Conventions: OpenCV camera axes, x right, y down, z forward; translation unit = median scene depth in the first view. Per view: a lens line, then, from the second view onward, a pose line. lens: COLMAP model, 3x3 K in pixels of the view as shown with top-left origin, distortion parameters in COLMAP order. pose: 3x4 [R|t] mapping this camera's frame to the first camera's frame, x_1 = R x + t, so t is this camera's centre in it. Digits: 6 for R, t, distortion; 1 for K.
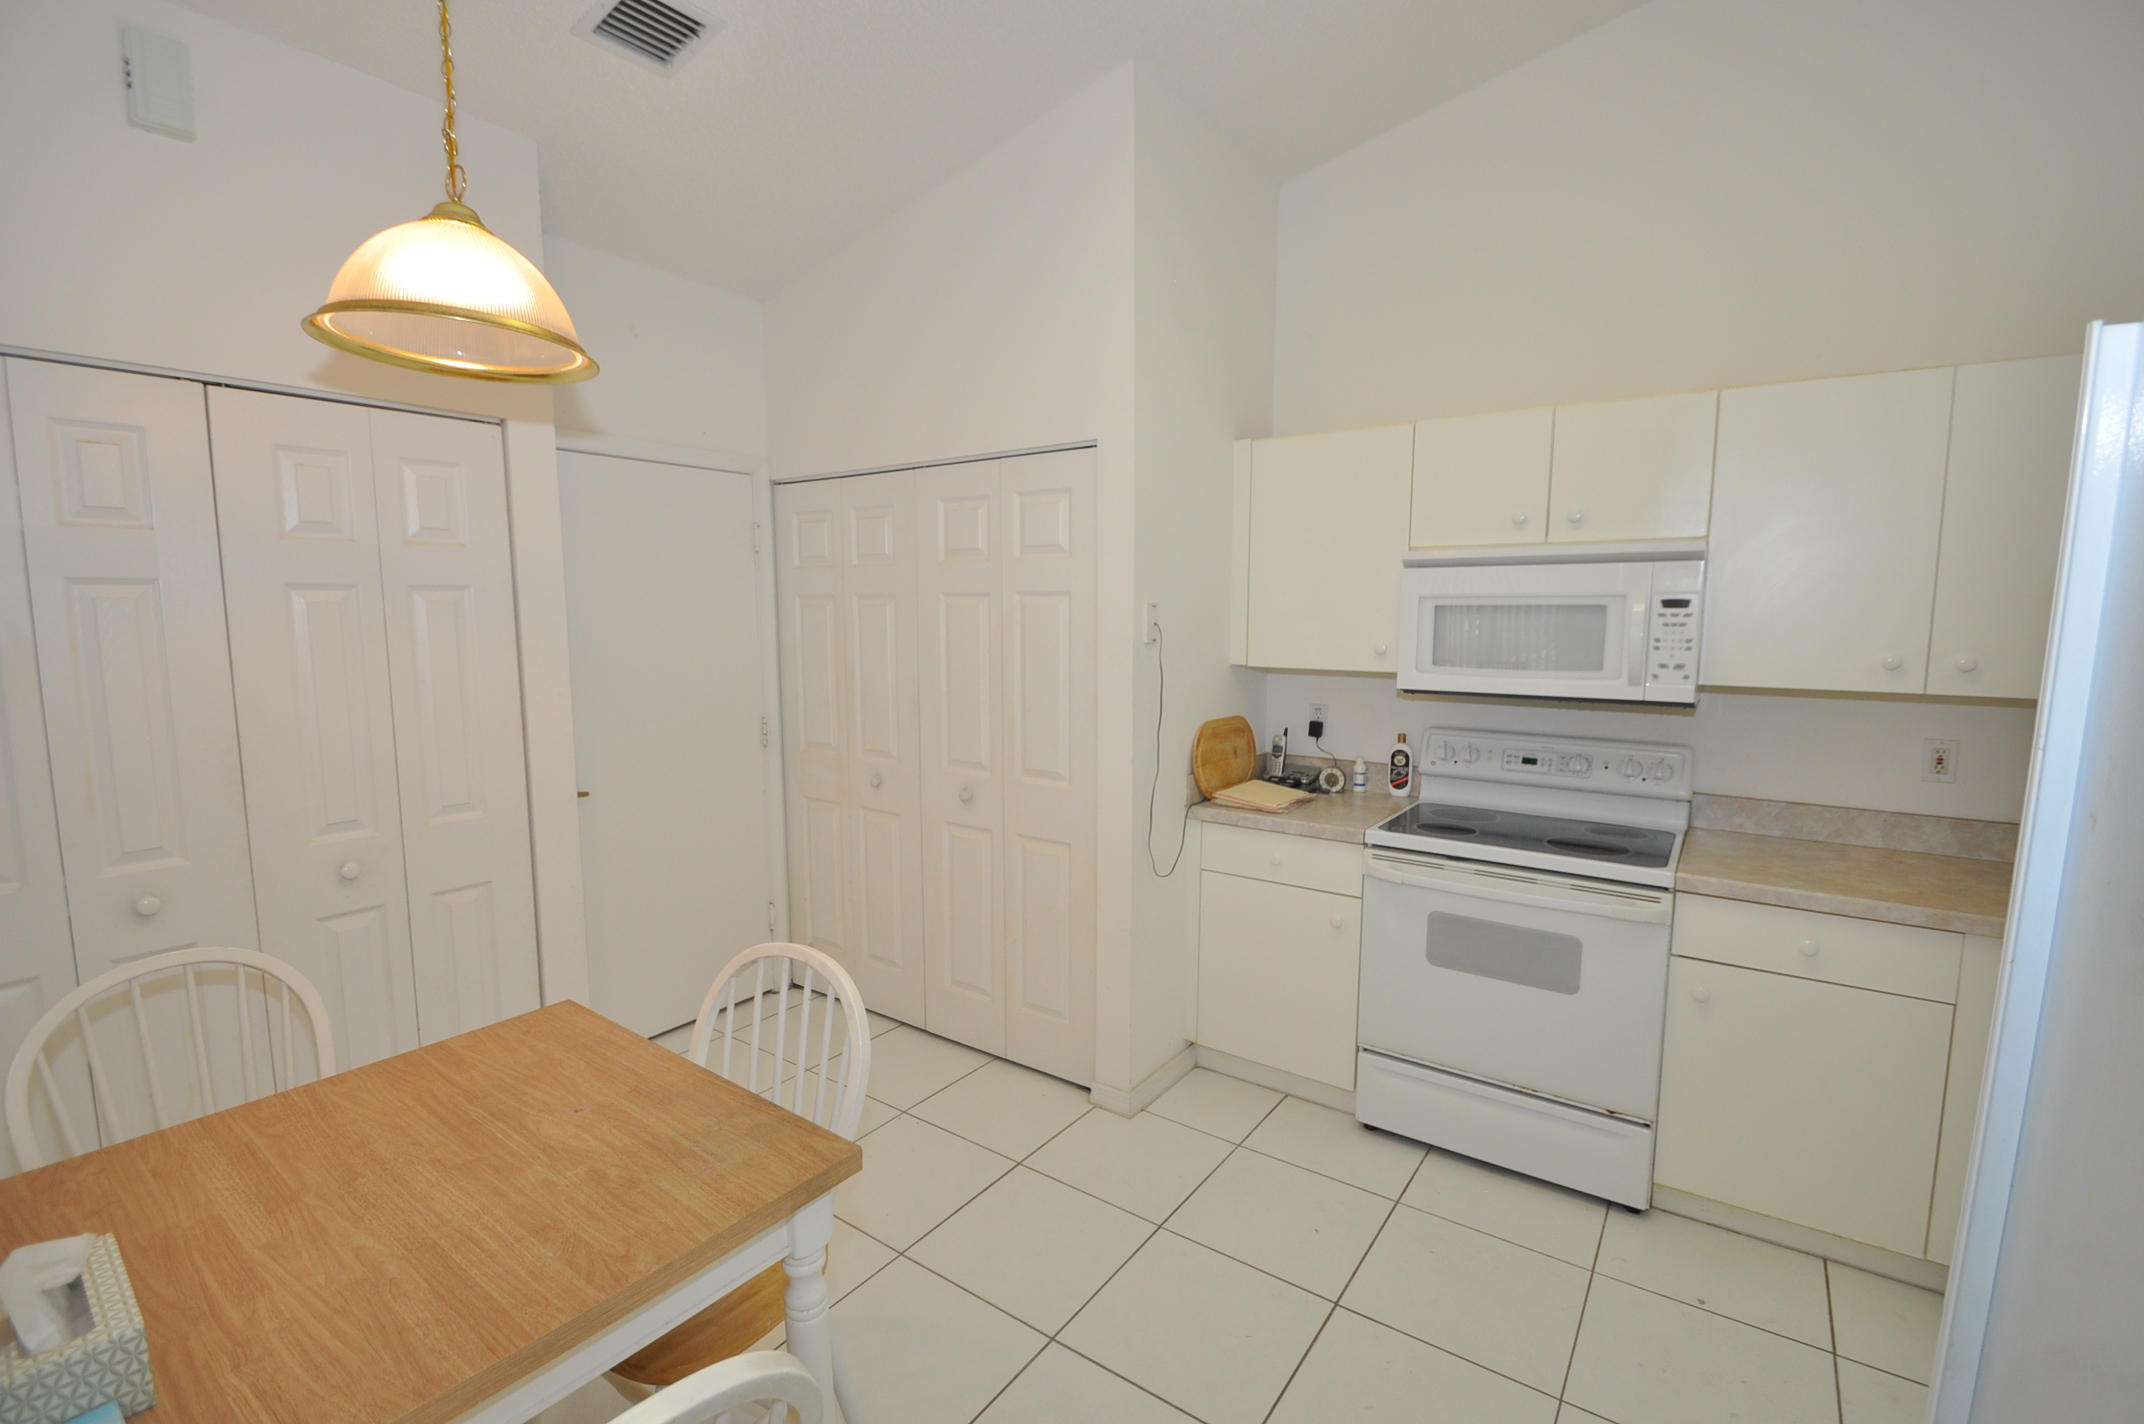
lens RADIAL K [[949.7, 0, 1062.9], [0, 949.7, 725.7], [0, 0, 1]] dist [0.000553, -0.008111]
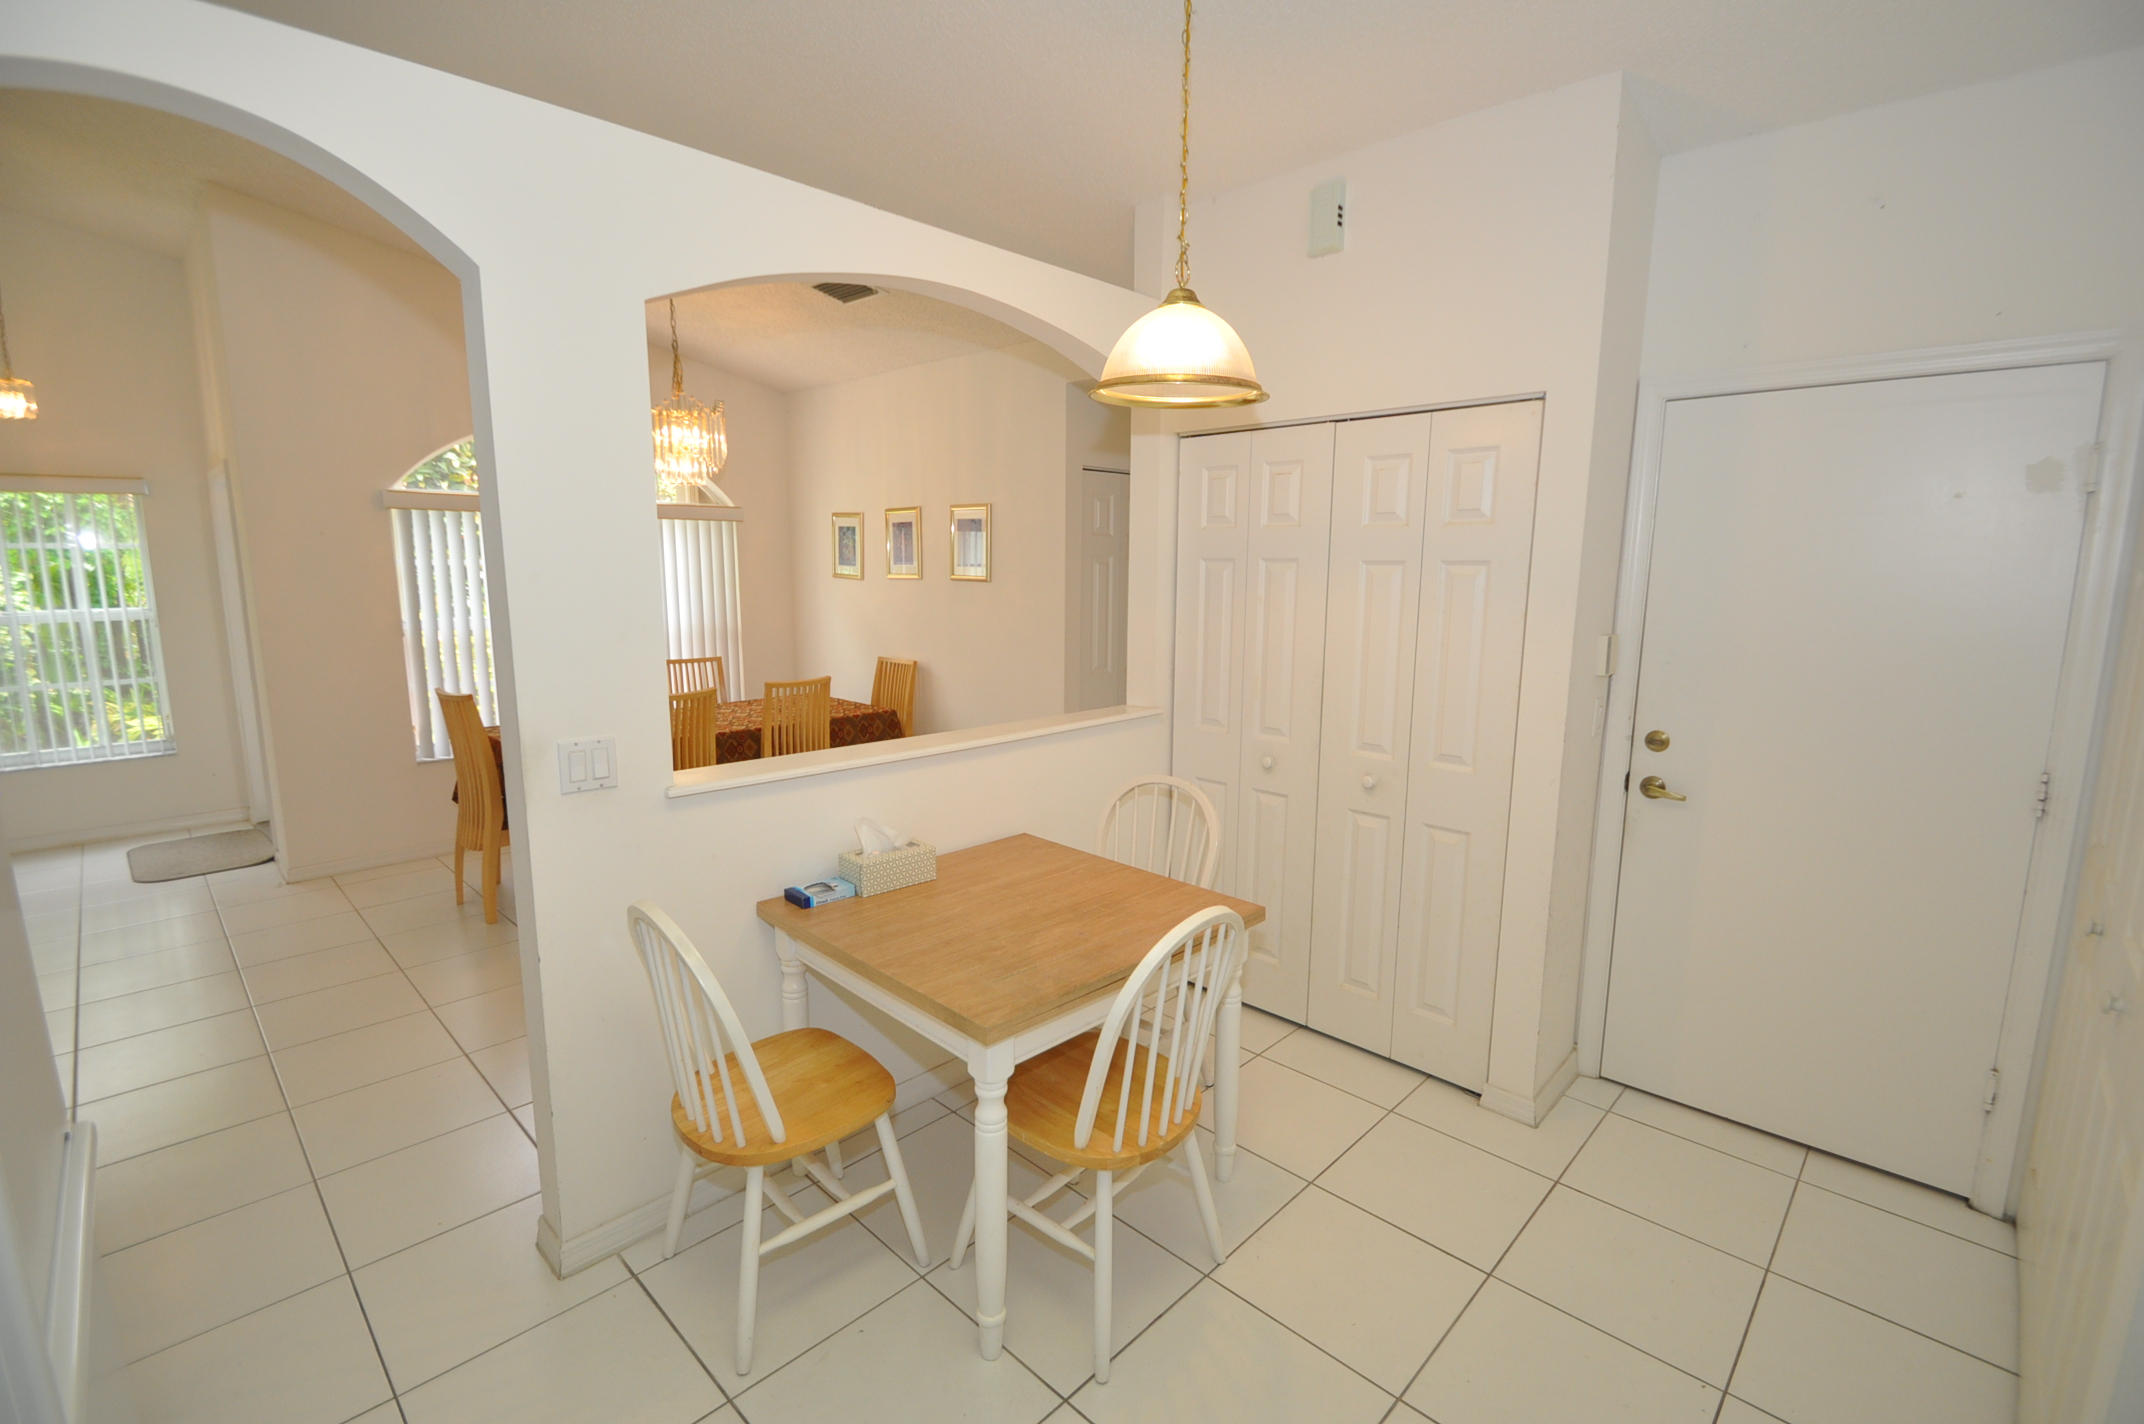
lens RADIAL K [[949.7, 0, 1061.5], [0, 949.7, 704.3], [0, 0, 1]] dist [0.000553, -0.008111]
pose [[-0.157068, 0.145100, -0.976870, 0.522596], [-0.125778, 0.978154, 0.165514, -0.103713], [0.979546, 0.148866, -0.135387, 0.686633]]
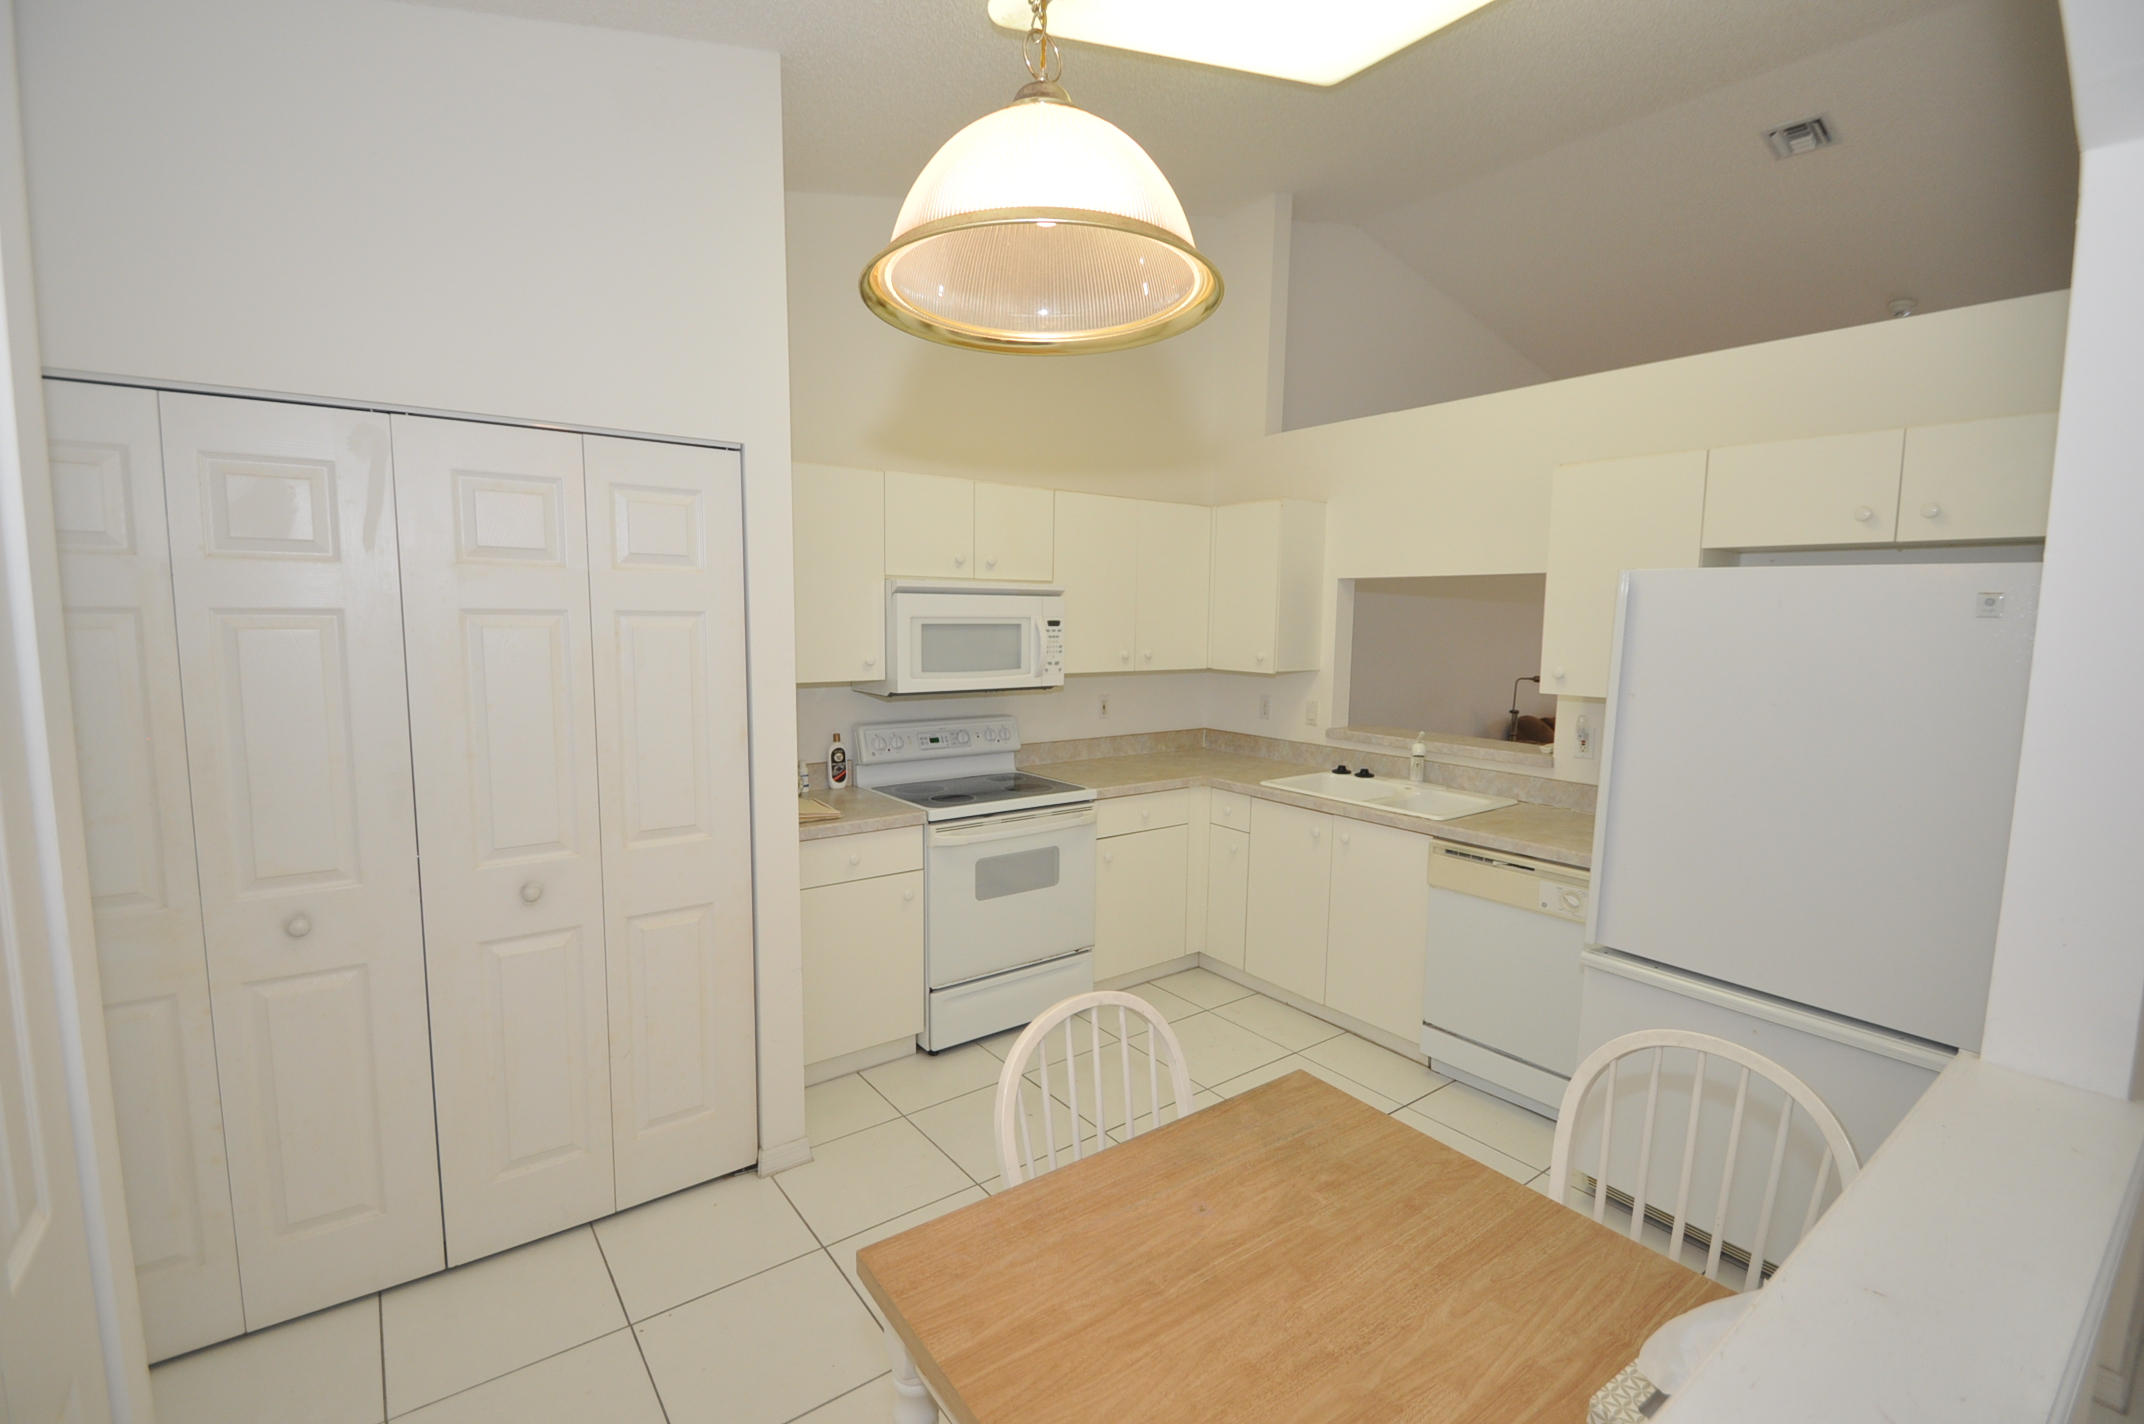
lens RADIAL K [[949.7, 0, 1072.7], [0, 949.7, 719.5], [0, 0, 1]] dist [0.000553, -0.008111]
pose [[0.289333, -0.103836, 0.951580, -0.837133], [0.106050, 0.991457, 0.075942, -0.084605], [-0.951336, 0.078942, 0.297873, 0.500506]]
